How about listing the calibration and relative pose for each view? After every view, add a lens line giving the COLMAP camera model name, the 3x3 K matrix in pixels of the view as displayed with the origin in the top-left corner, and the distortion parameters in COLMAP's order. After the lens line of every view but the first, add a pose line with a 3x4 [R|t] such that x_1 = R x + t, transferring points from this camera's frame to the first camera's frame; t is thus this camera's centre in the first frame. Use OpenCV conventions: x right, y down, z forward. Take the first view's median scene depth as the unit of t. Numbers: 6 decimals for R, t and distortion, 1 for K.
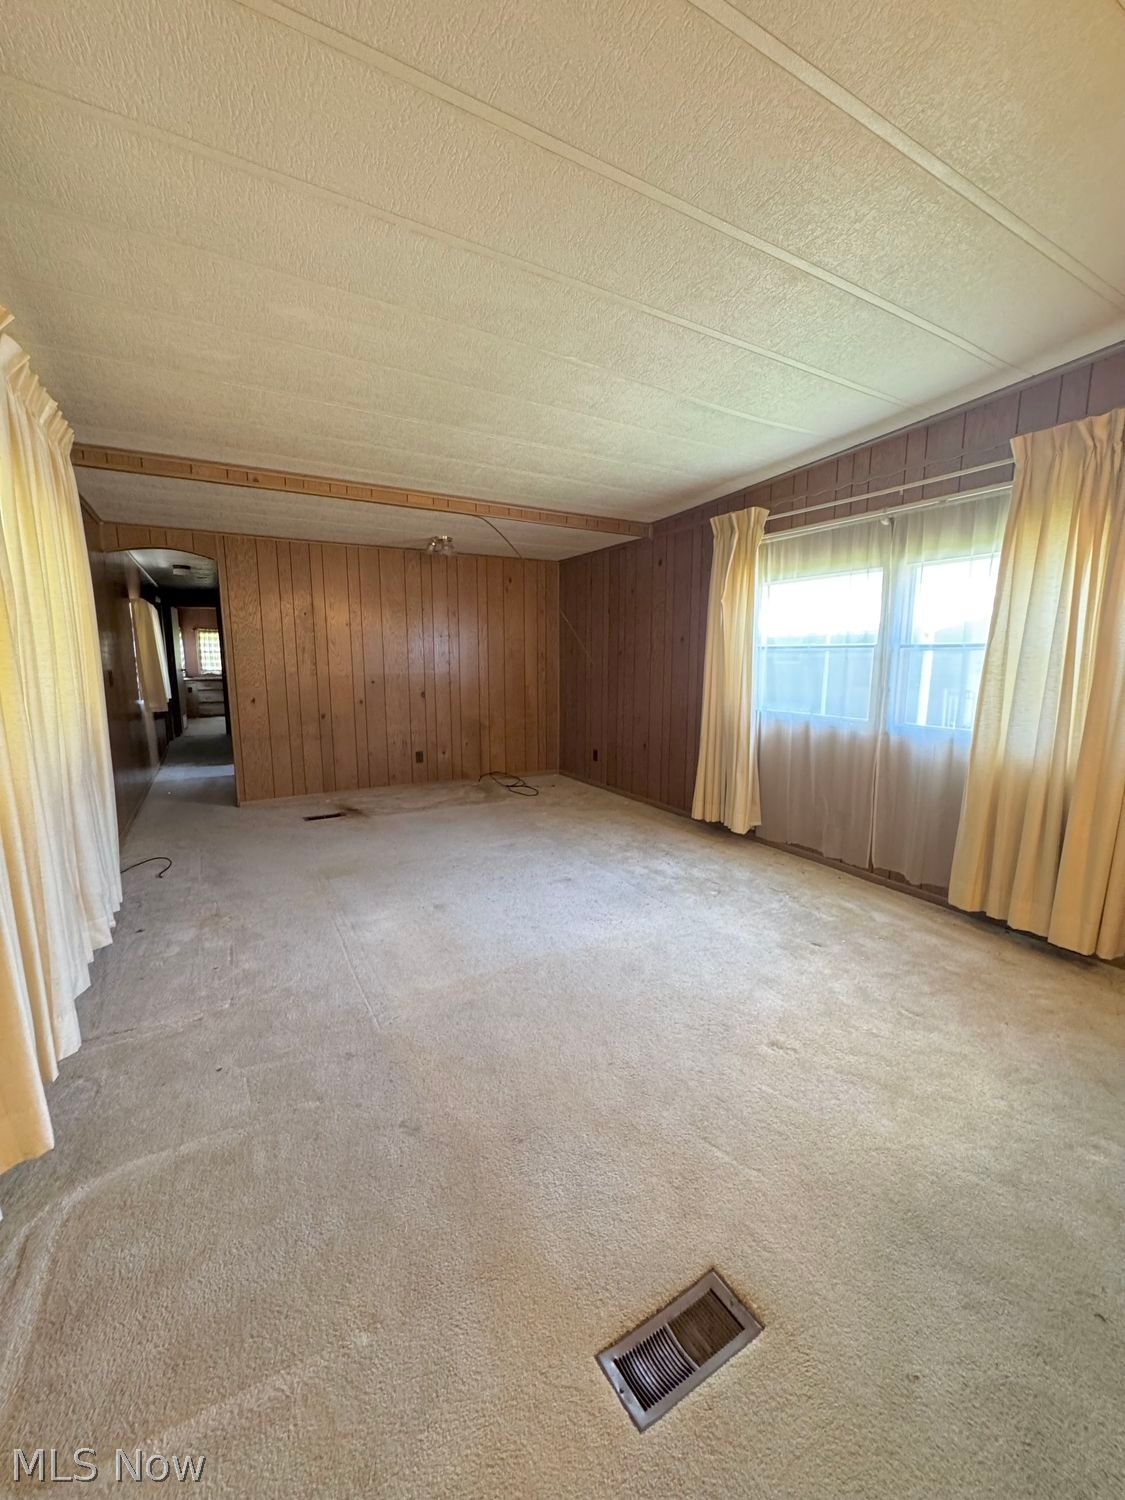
lens RADIAL K [[596.2, 0, 567.9], [0, 596.2, 751.7], [0, 0, 1]] dist [-0.007559, 0.001018]
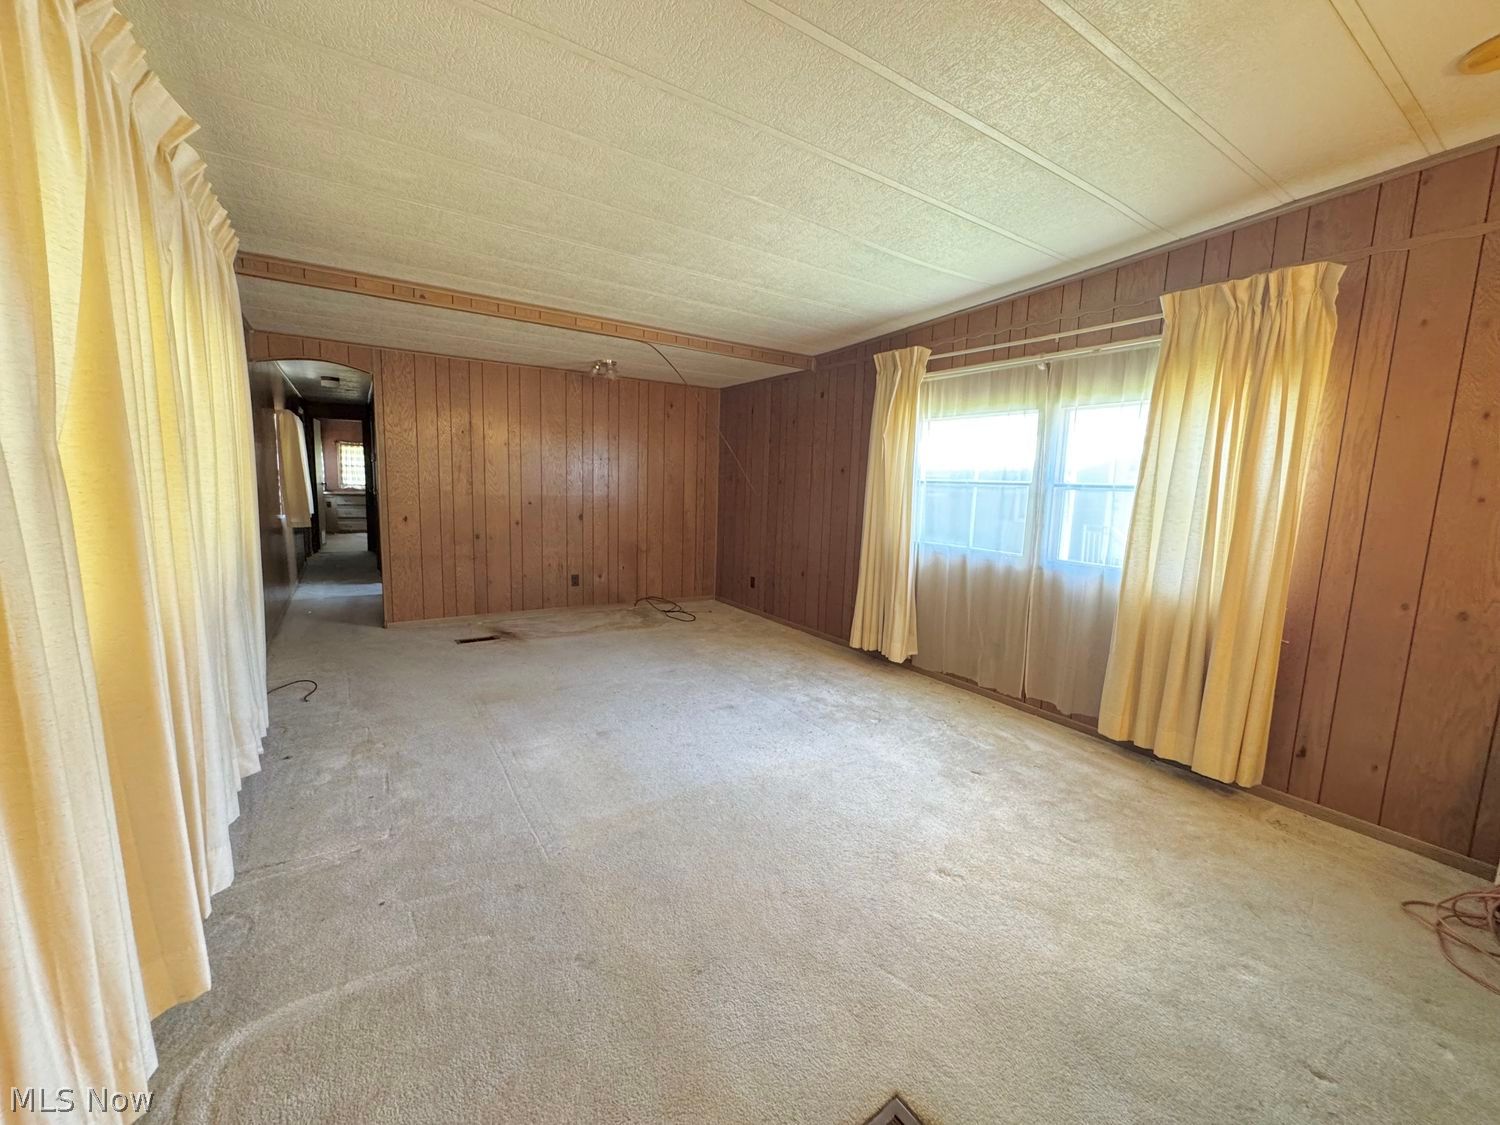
lens RADIAL K [[596.2, 0, 752.4], [0, 596.2, 562.6], [0, 0, 1]] dist [-0.007559, 0.001018]
pose [[0.997794, 0.022632, 0.062404, -0.032559], [-0.021164, 0.999486, -0.024091, -0.004647], [-0.062917, 0.022717, 0.997760, -0.007509]]
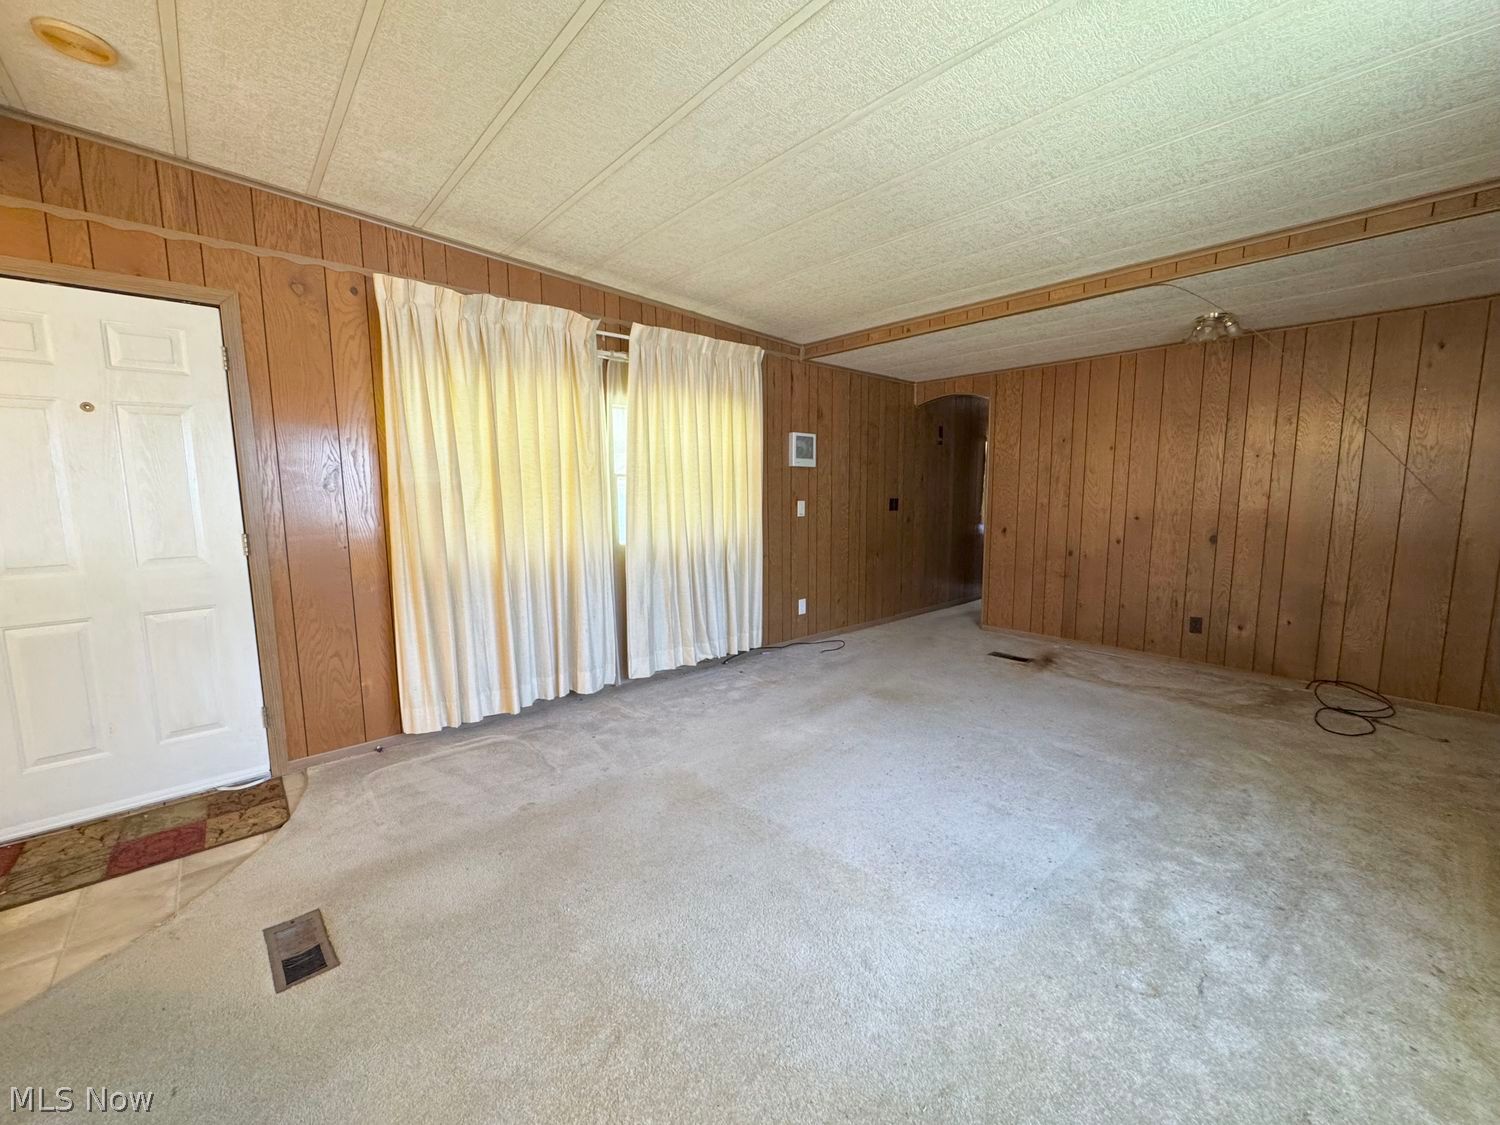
lens RADIAL K [[596.2, 0, 745.4], [0, 596.2, 561.5], [0, 0, 1]] dist [-0.007559, 0.001018]
pose [[0.204435, 0.116715, -0.971897, 0.582303], [-0.148851, 0.985027, 0.086981, -0.085141], [0.967497, 0.126886, 0.218747, 0.542058]]
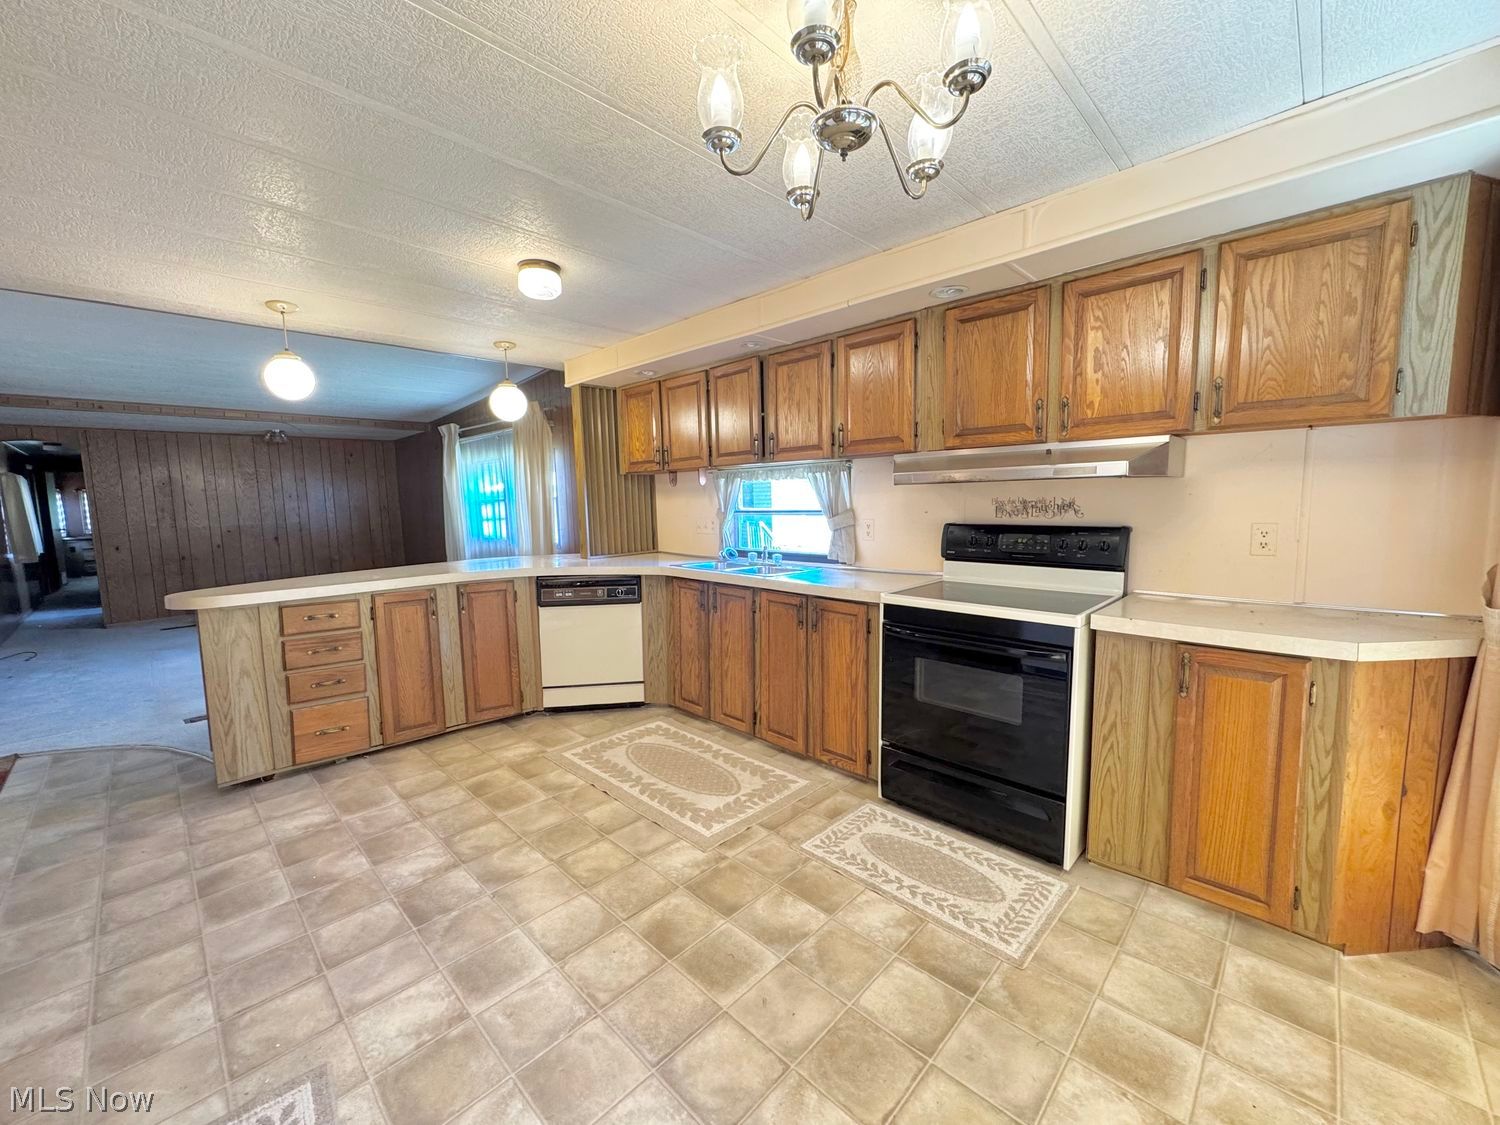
lens RADIAL K [[596.2, 0, 749.7], [0, 596.2, 562.0], [0, 0, 1]] dist [-0.007559, 0.001018]
pose [[0.961182, -0.053725, 0.270634, 0.748728], [0.068899, 0.996522, -0.046877, 0.164508], [-0.267174, 0.063704, 0.961540, -1.037362]]
